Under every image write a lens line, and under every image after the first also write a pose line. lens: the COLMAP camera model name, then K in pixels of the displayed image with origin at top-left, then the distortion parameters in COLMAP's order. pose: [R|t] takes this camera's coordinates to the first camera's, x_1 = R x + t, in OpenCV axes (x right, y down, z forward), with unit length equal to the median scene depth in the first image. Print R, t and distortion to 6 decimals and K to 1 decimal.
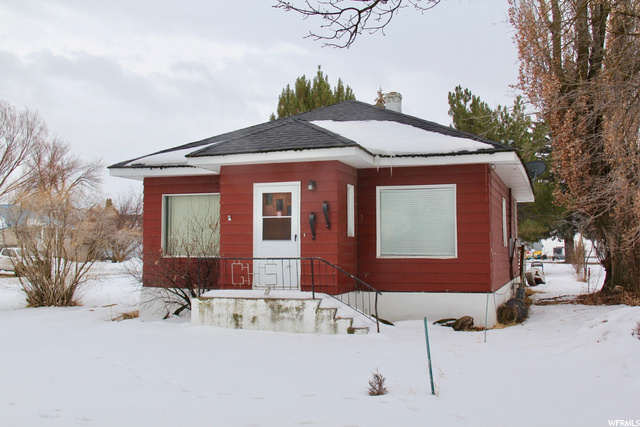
lens RADIAL K [[710.1, 0, 317.2], [0, 710.1, 212.8], [0, 0, 1]] dist [0.009957, 0.000000]
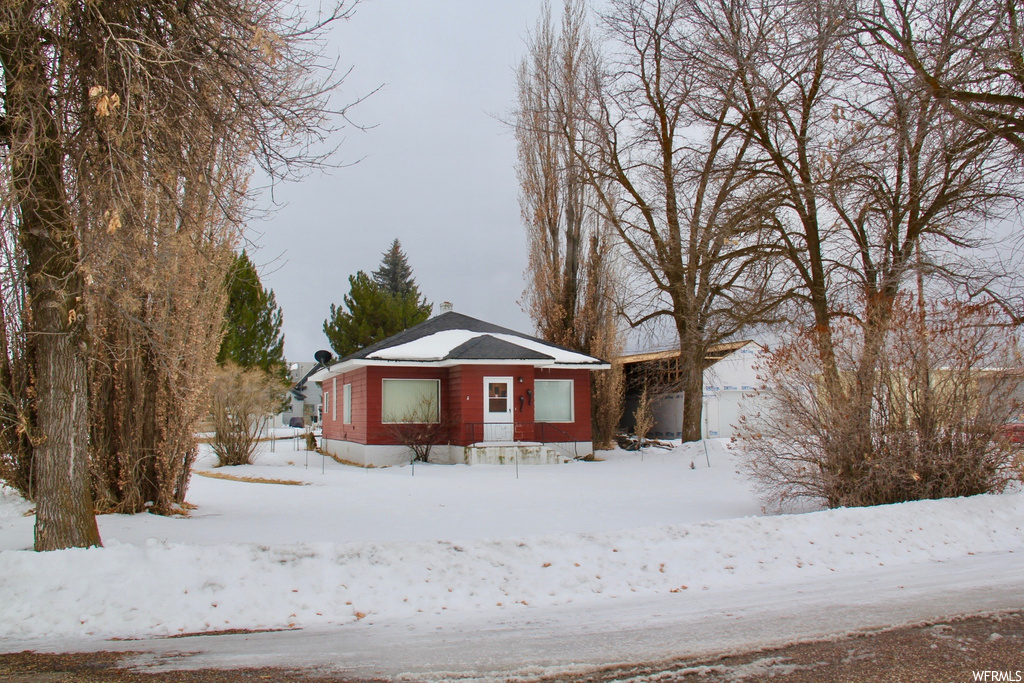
lens RADIAL K [[857.8, 0, 512.6], [0, 857.8, 342.9], [0, 0, 1]] dist [-0.146194, 0.006630]
pose [[0.773380, 0.047519, 0.632160, -1.164137], [-0.027081, 0.998753, -0.041944, -0.034836], [-0.633365, 0.015320, 0.773702, -0.498602]]
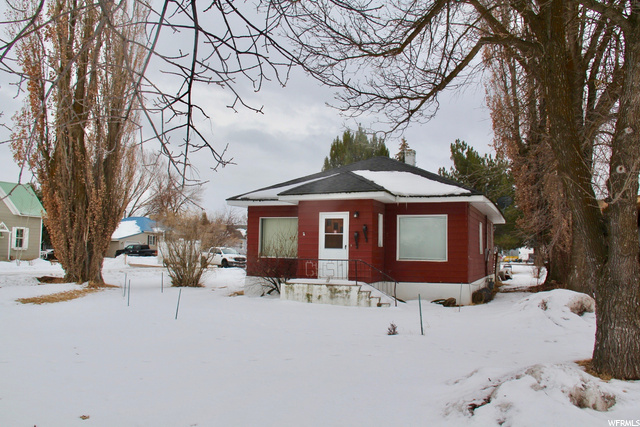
lens RADIAL K [[536.1, 0, 318.0], [0, 536.1, 217.8], [0, 0, 1]] dist [-0.146194, 0.006630]
pose [[0.997403, 0.013861, -0.070670, -0.006978], [-0.014705, 0.999826, -0.011443, -0.014132], [0.070500, 0.012453, 0.997434, -0.182496]]
